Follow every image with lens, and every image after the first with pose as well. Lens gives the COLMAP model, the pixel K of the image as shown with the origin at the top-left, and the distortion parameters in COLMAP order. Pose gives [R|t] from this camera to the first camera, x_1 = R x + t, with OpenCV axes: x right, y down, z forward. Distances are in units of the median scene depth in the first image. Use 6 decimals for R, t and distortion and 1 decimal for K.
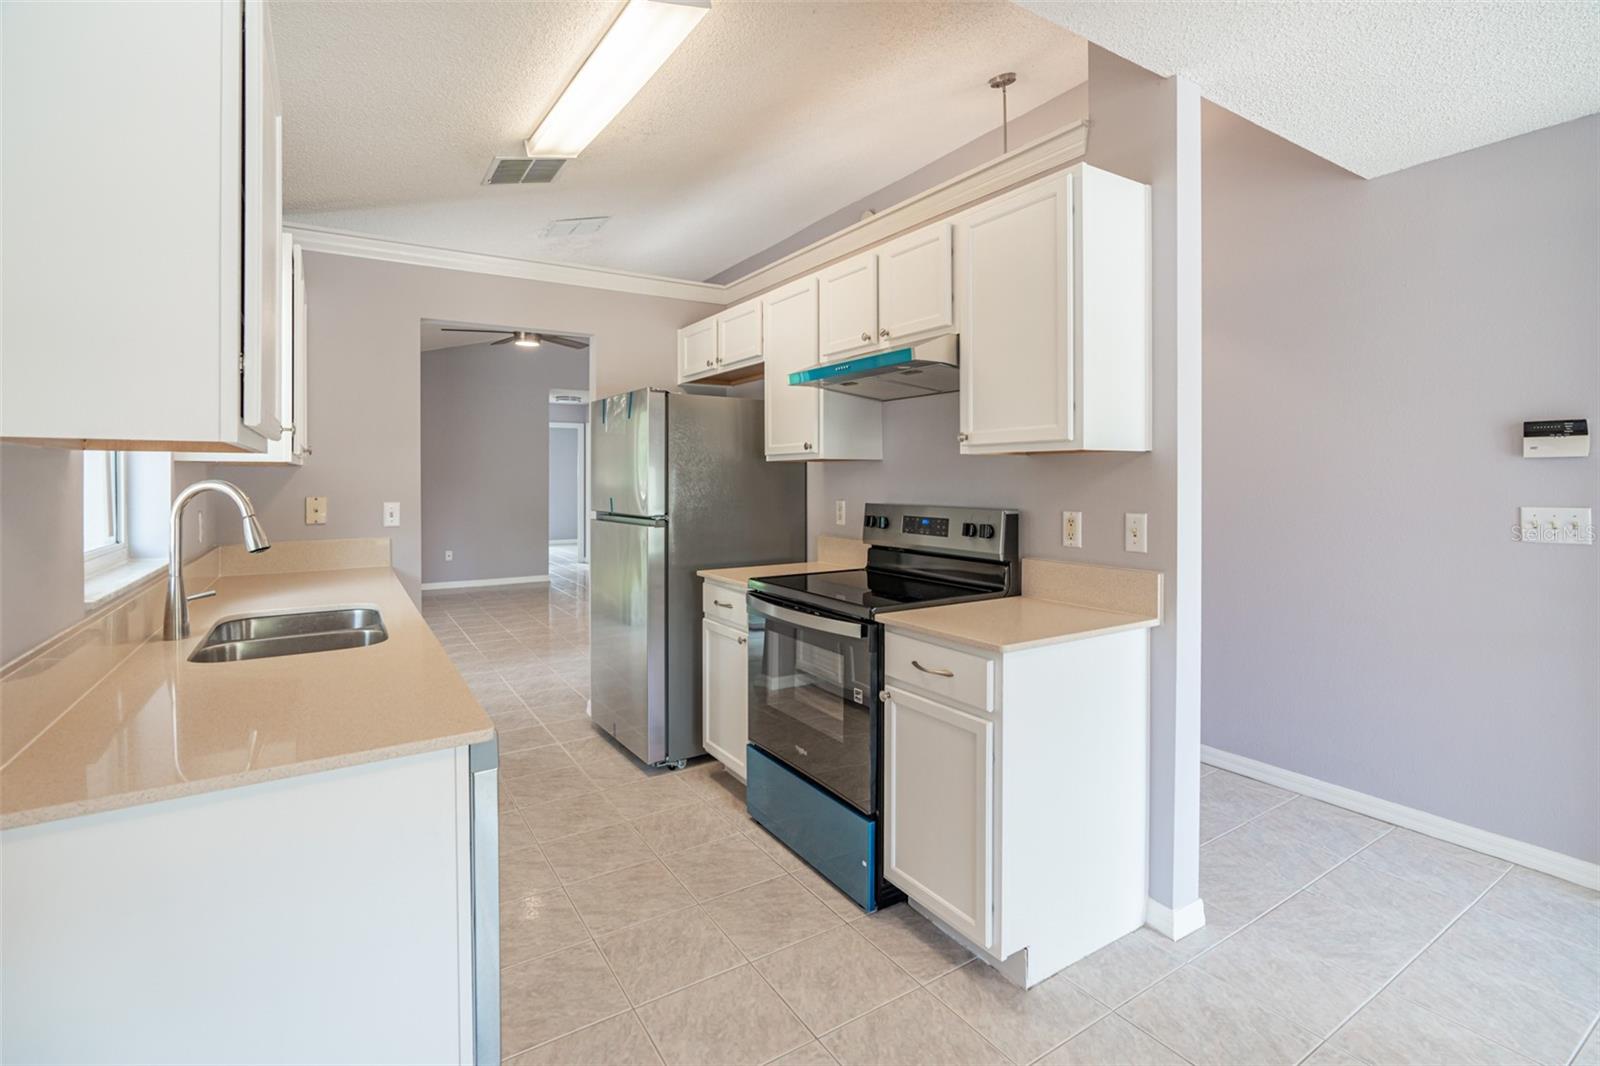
lens RADIAL K [[749.9, 0, 807.1], [0, 749.9, 477.9], [0, 0, 1]] dist [-0.014193, 0.004773]
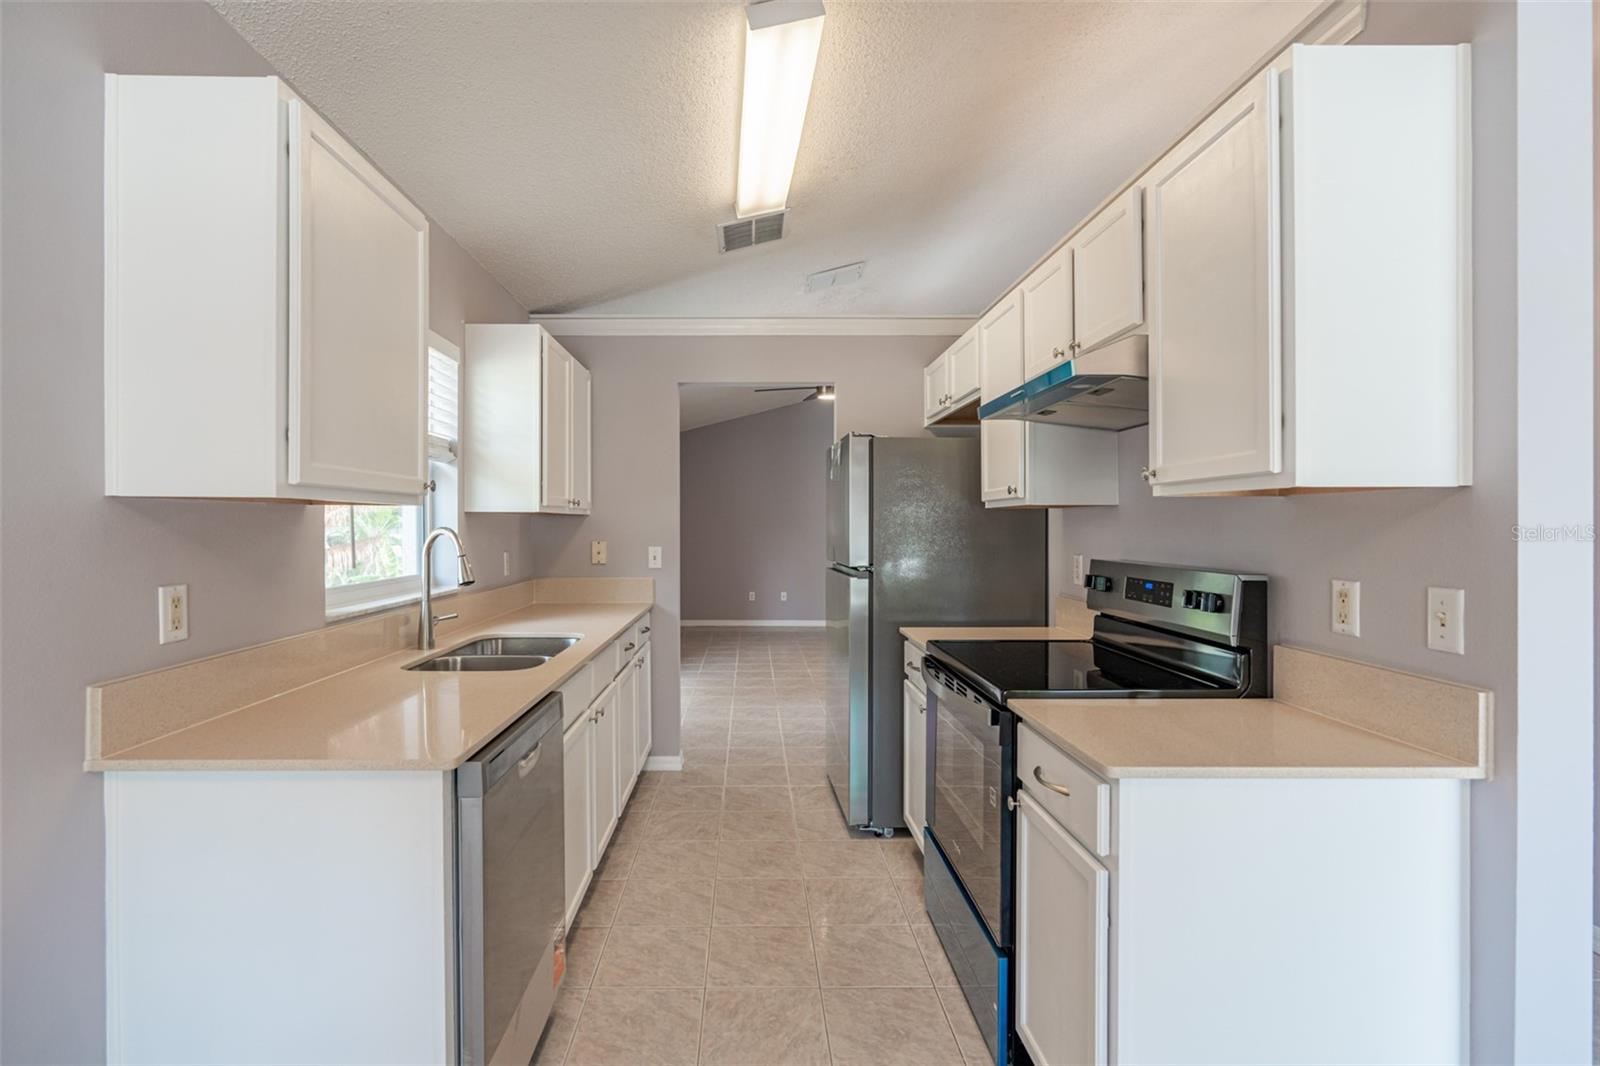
lens RADIAL K [[749.9, 0, 747.9], [0, 749.9, 524.0], [0, 0, 1]] dist [-0.014193, 0.004773]
pose [[0.841787, 0.002679, -0.539803, 0.250630], [-0.003808, 0.999992, -0.000976, -0.002449], [0.539796, 0.002878, 0.841791, 0.155914]]
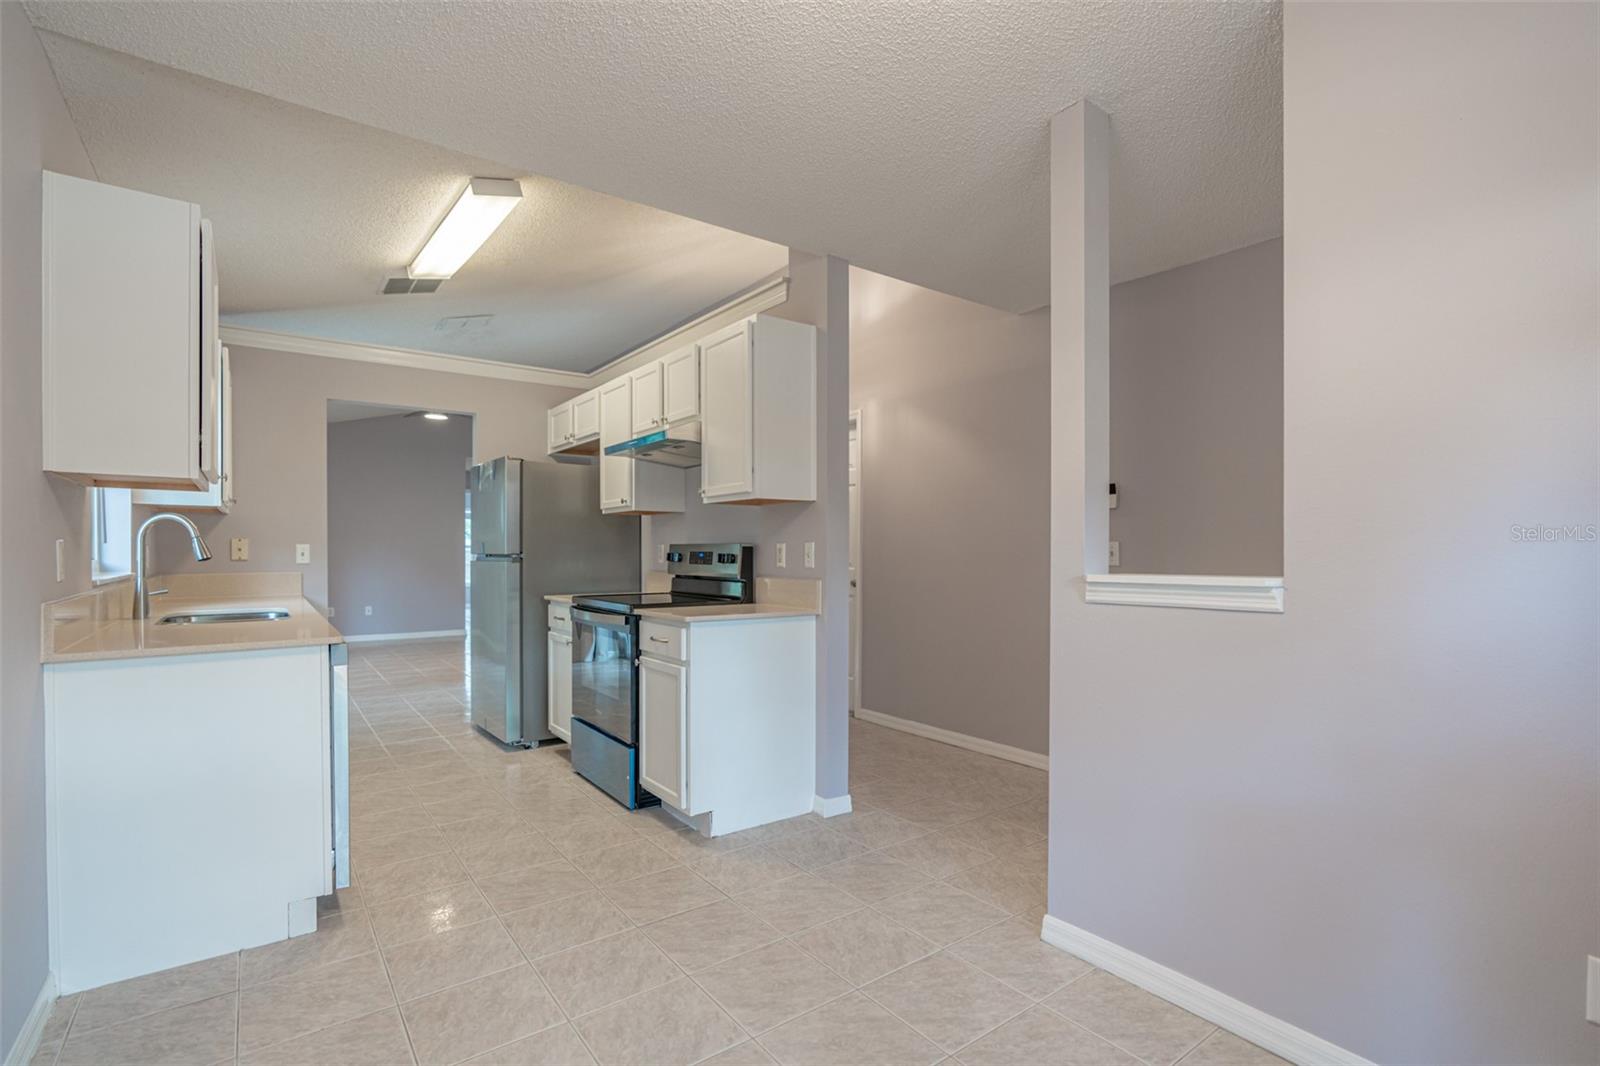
lens RADIAL K [[749.9, 0, 815.7], [0, 749.9, 558.3], [0, 0, 1]] dist [-0.014193, 0.004773]
pose [[0.997029, 0.003189, 0.076959, 0.293073], [-0.003887, 0.999953, 0.008913, 0.057274], [-0.076927, -0.009186, 0.996994, -0.448748]]
